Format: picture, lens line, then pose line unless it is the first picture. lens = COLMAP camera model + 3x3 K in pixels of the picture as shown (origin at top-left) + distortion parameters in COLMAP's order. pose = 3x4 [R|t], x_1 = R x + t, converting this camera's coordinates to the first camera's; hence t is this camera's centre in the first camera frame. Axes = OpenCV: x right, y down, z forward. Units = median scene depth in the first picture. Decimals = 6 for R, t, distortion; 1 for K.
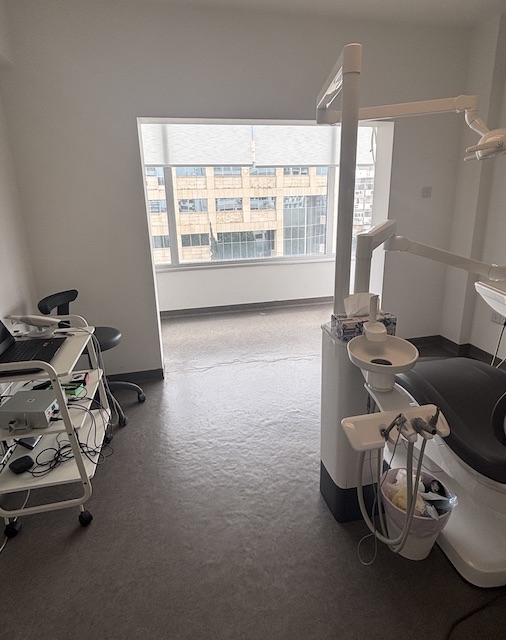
lens RADIAL K [[359.4, 0, 253.7], [0, 359.4, 298.2], [0, 0, 1]] dist [-0.004797, -0.002535]
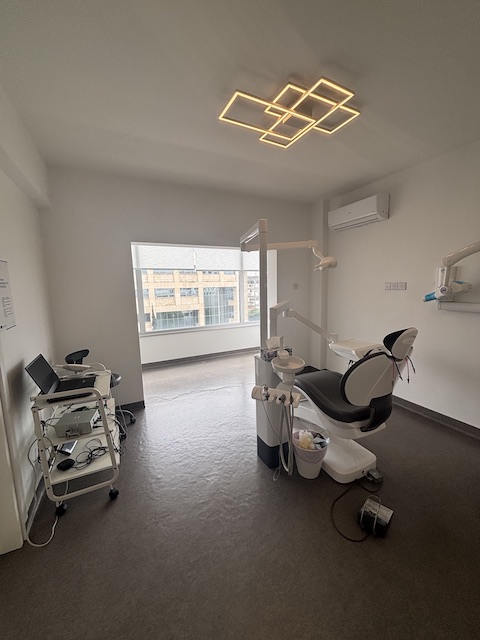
lens RADIAL K [[254.5, 0, 240.0], [0, 254.5, 320.0], [0, 0, 1]] dist [-0.007764, -0.000119]
pose [[0.972464, -0.028348, 0.231322, -0.135576], [0.062128, 0.988189, -0.140084, 0.050824], [-0.224619, 0.150598, 0.962739, -0.214603]]
